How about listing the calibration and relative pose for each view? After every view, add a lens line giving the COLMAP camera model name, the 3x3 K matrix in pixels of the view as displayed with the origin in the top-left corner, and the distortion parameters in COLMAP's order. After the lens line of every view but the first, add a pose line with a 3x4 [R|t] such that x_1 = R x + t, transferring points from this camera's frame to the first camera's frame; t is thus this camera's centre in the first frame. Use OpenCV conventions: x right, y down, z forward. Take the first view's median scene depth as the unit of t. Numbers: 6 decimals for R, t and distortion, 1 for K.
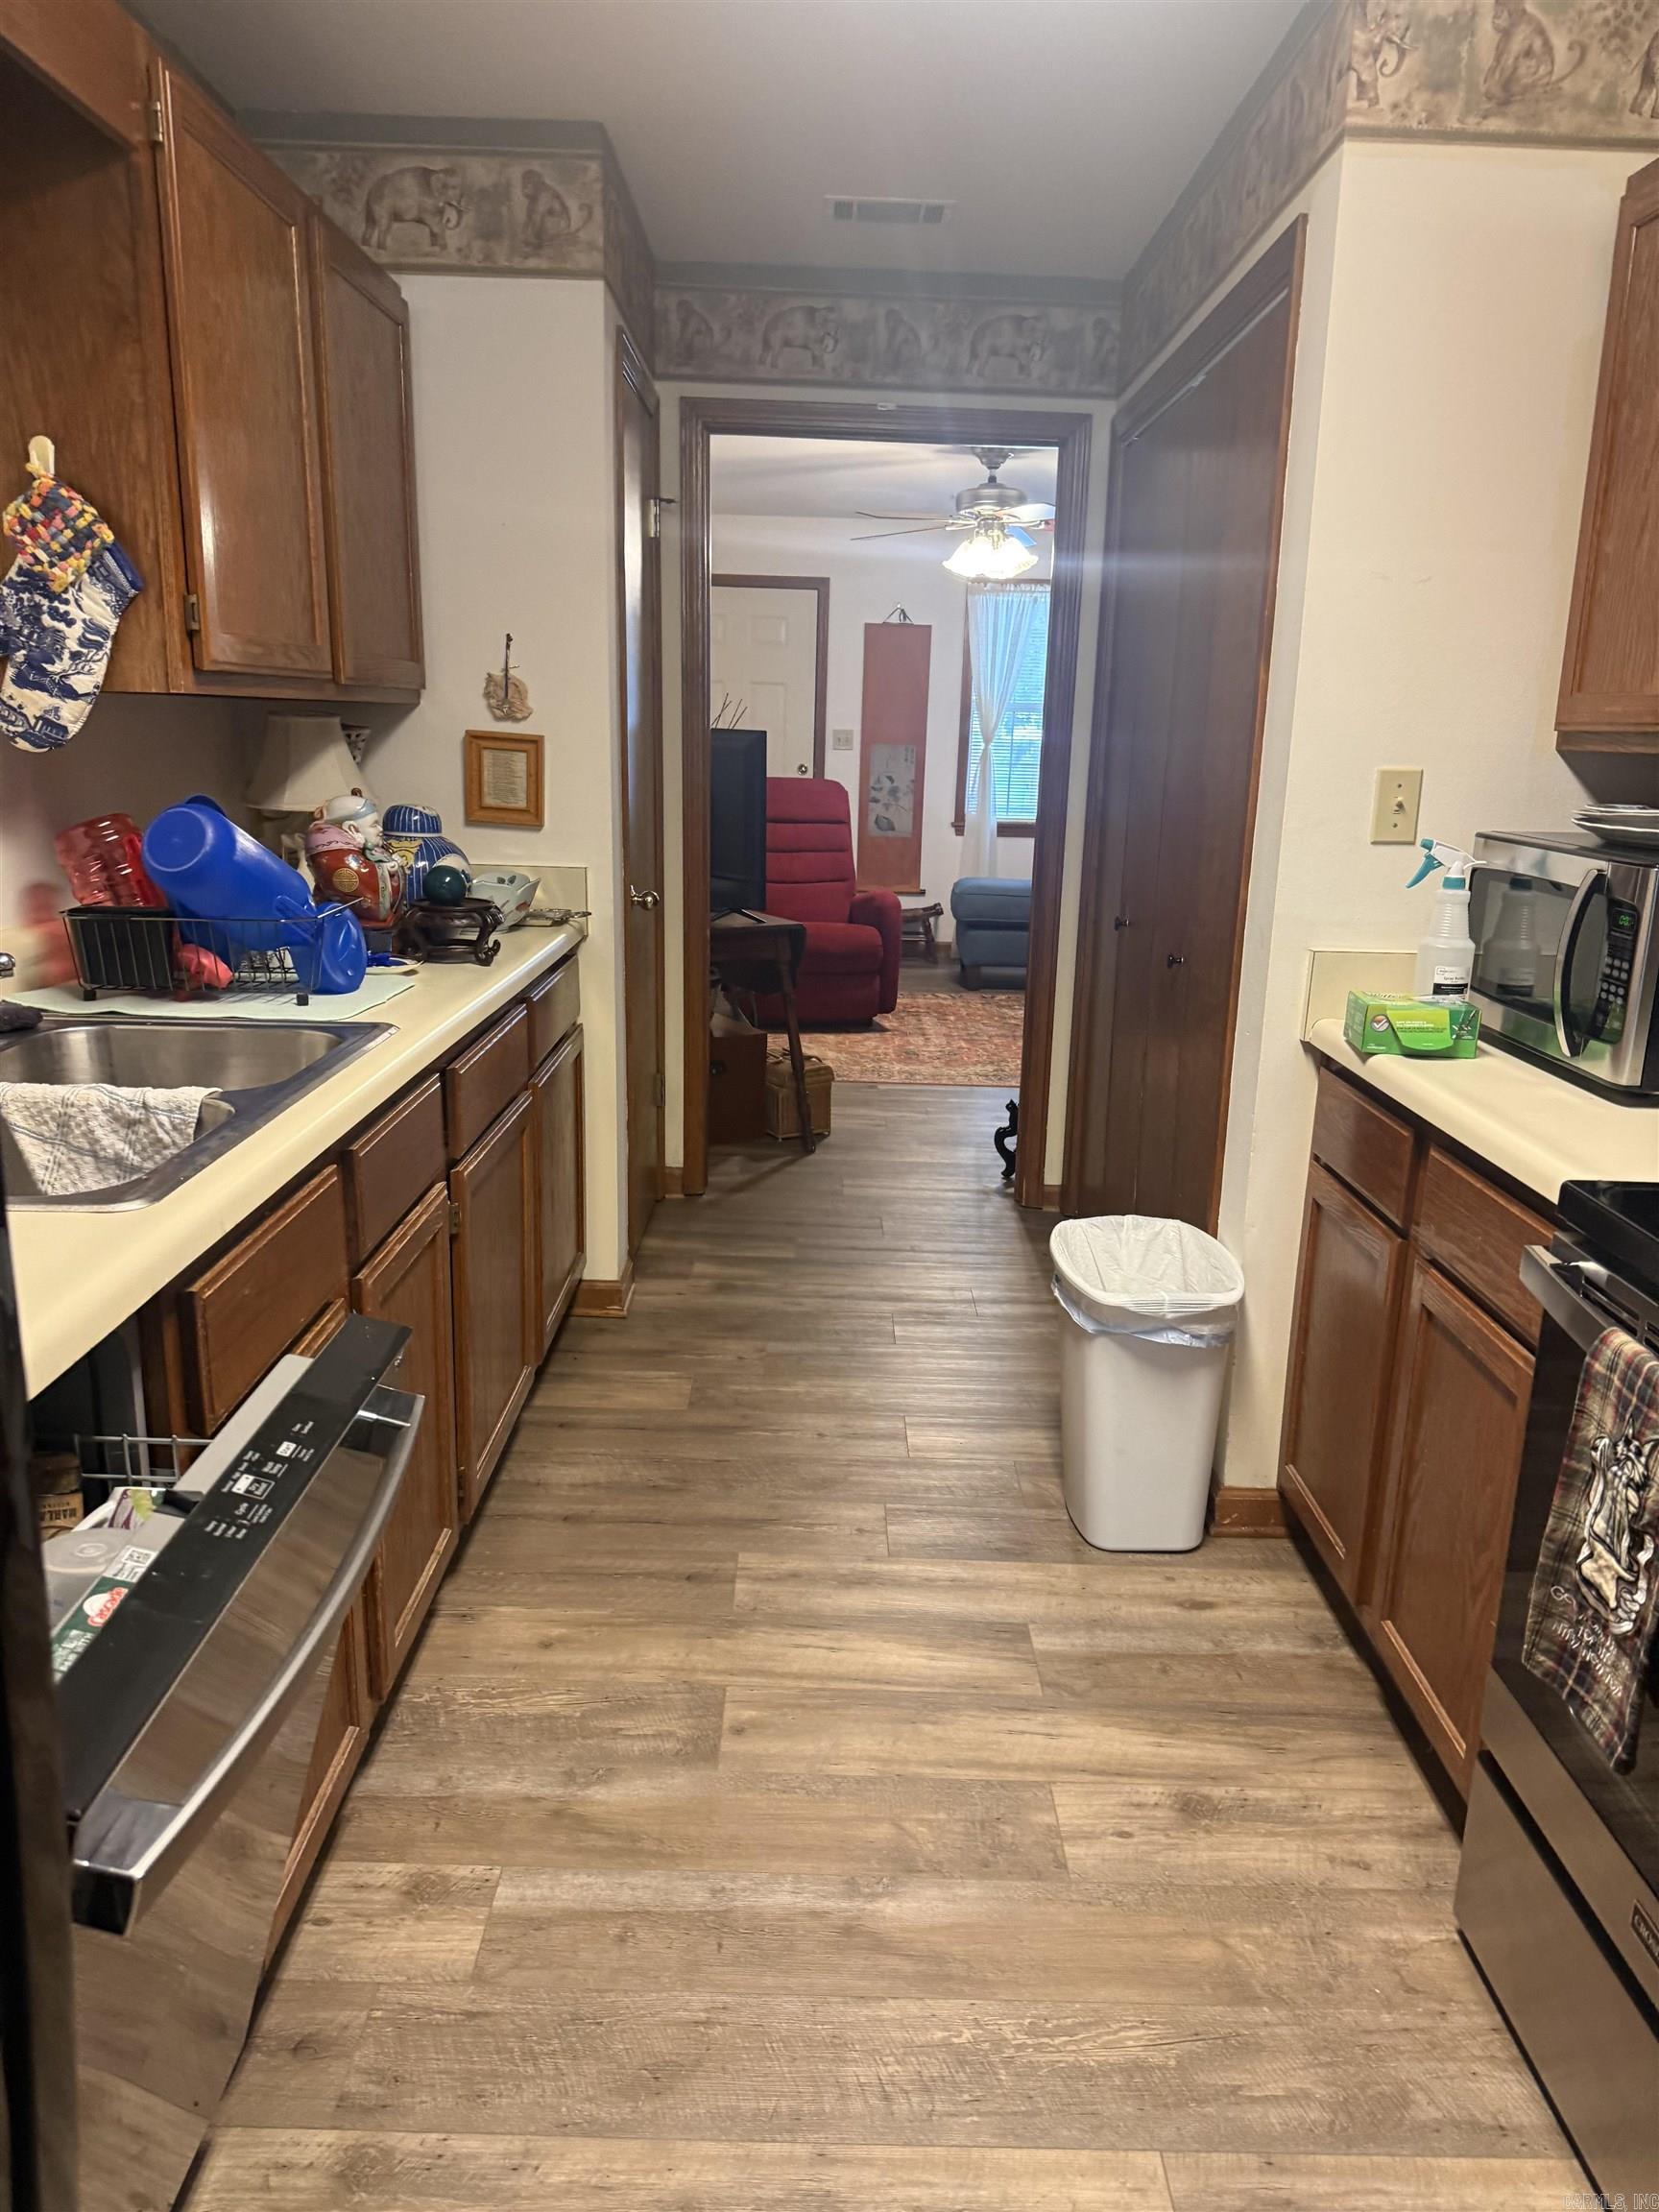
lens RADIAL K [[1568.2, 0, 818.2], [0, 1568.2, 1117.9], [0, 0, 1]] dist [0.086496, 0.001543]
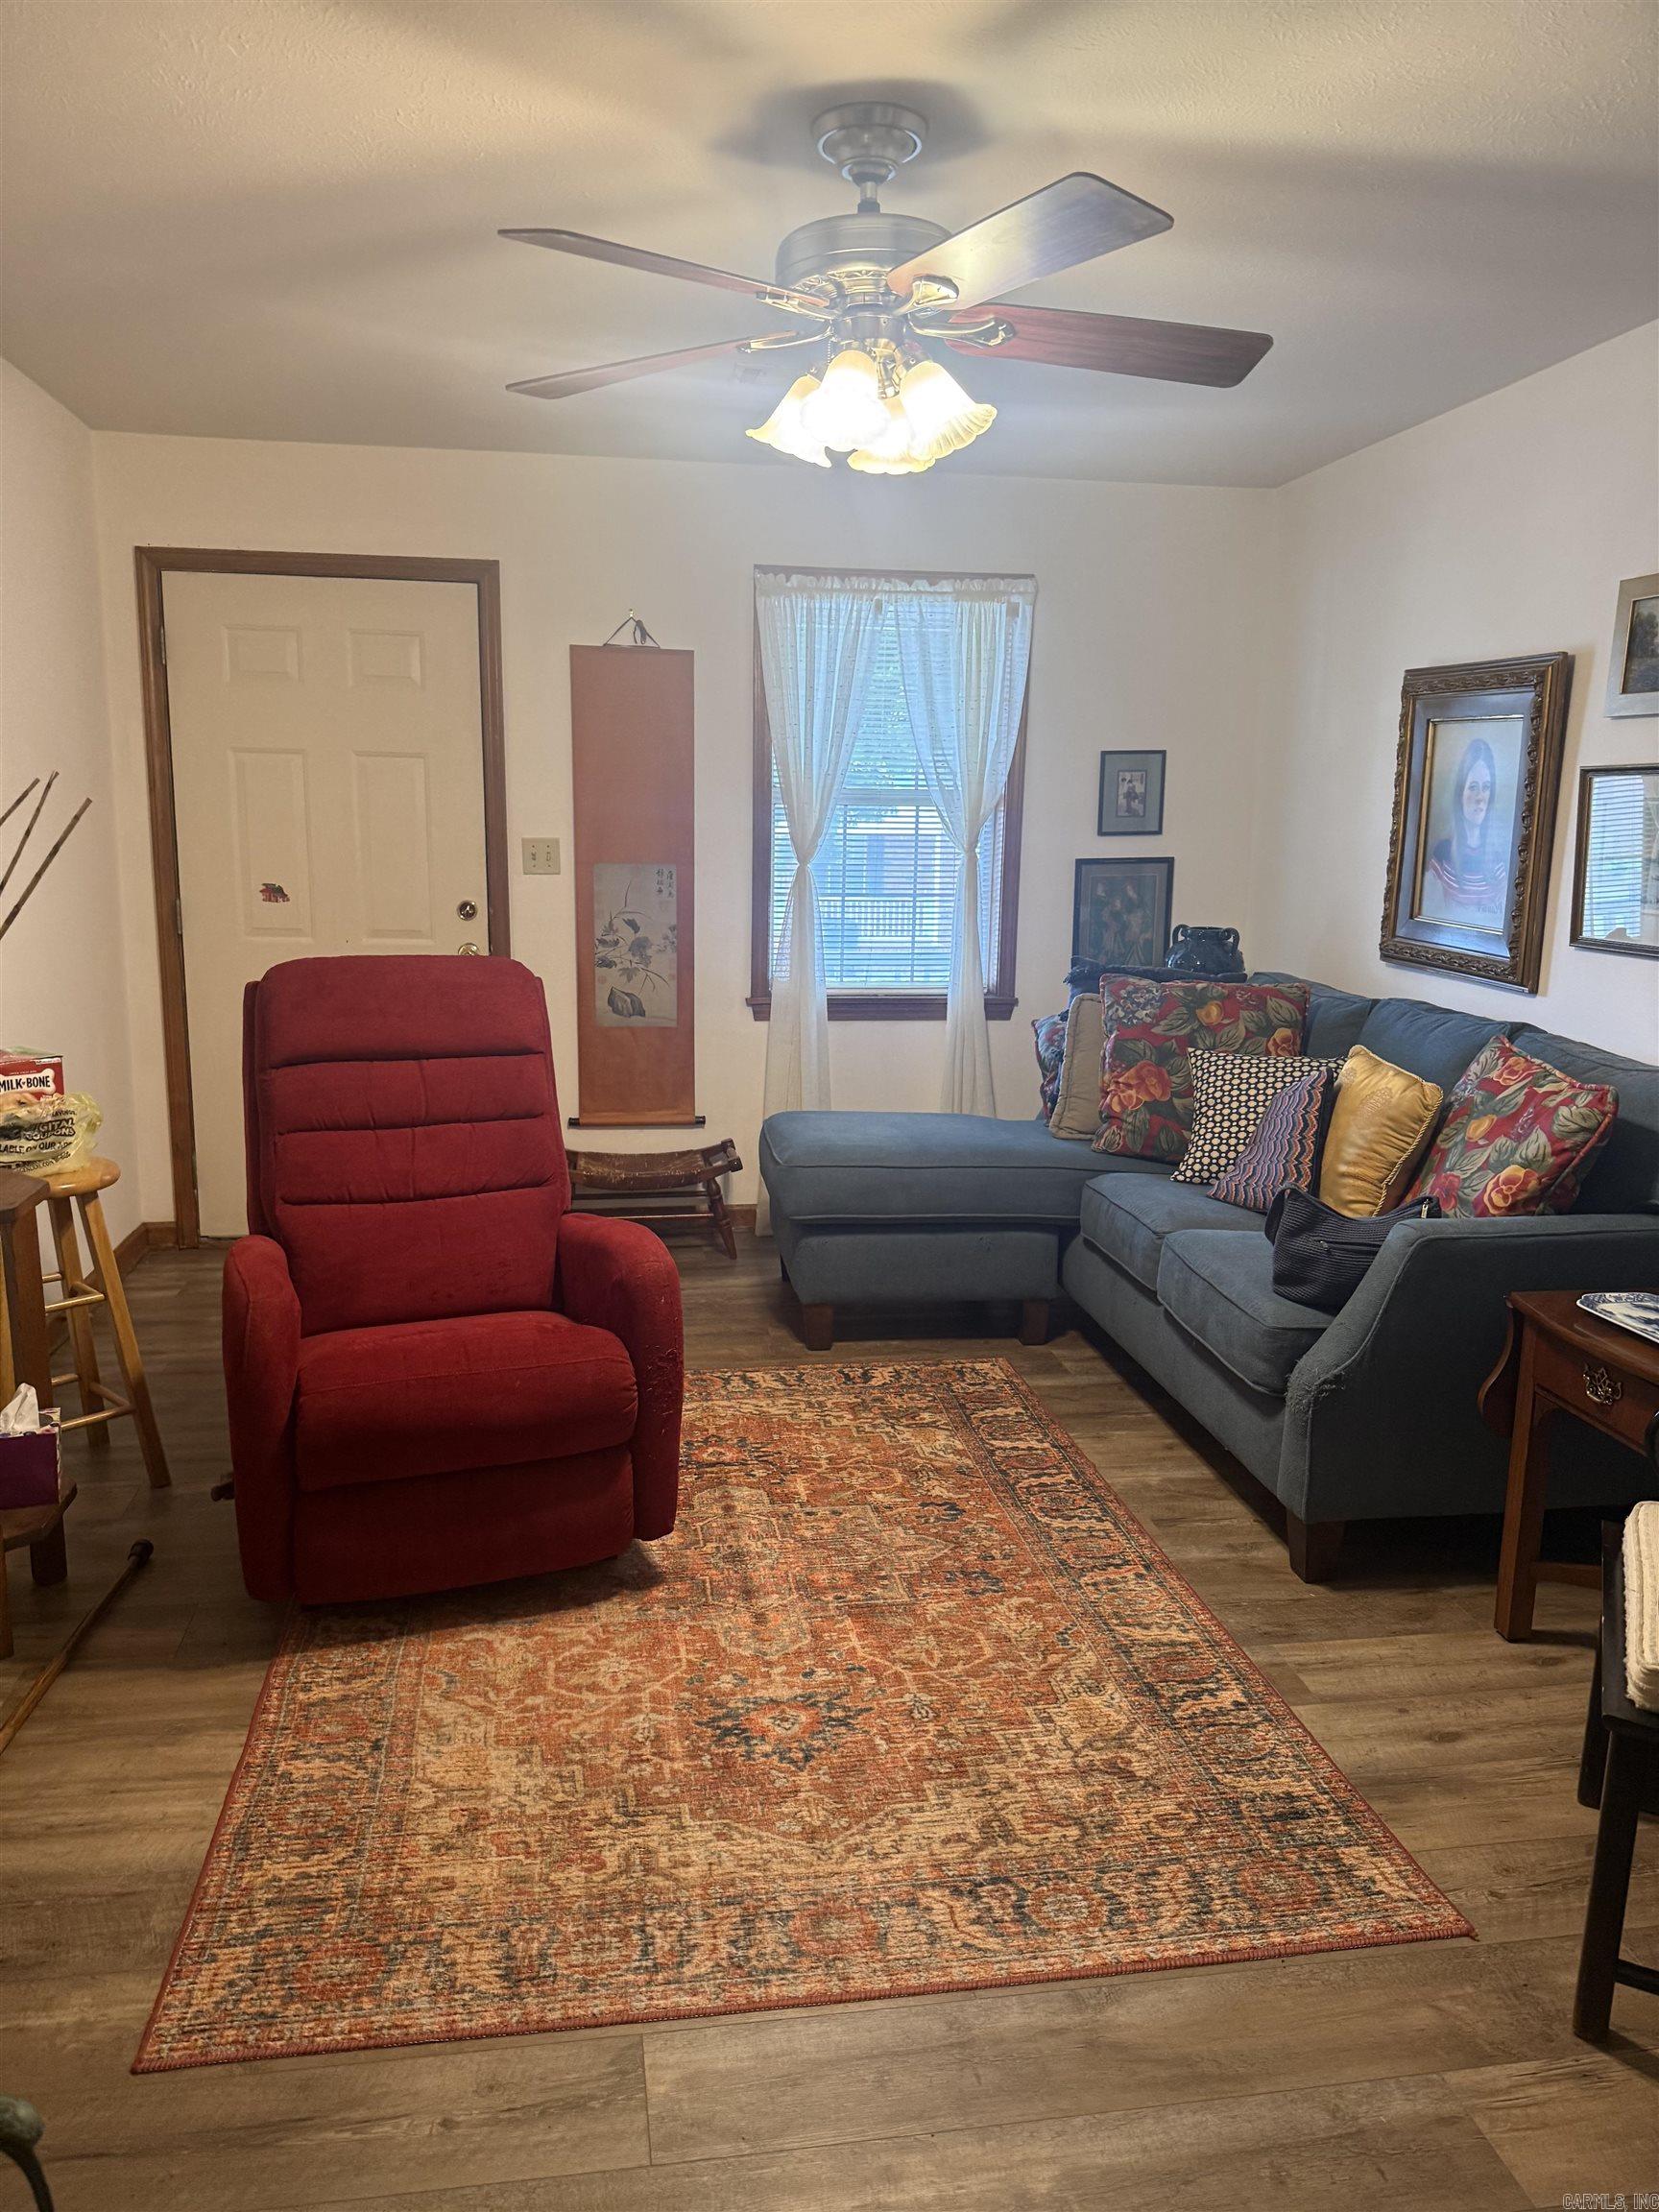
lens RADIAL K [[1568.2, 0, 840.7], [0, 1568.2, 1109.7], [0, 0, 1]] dist [0.086496, 0.001543]
pose [[0.984063, -0.042903, 0.172565, 0.019939], [0.052700, 0.997224, -0.052595, -0.119240], [-0.169829, 0.060851, 0.983593, 0.454745]]
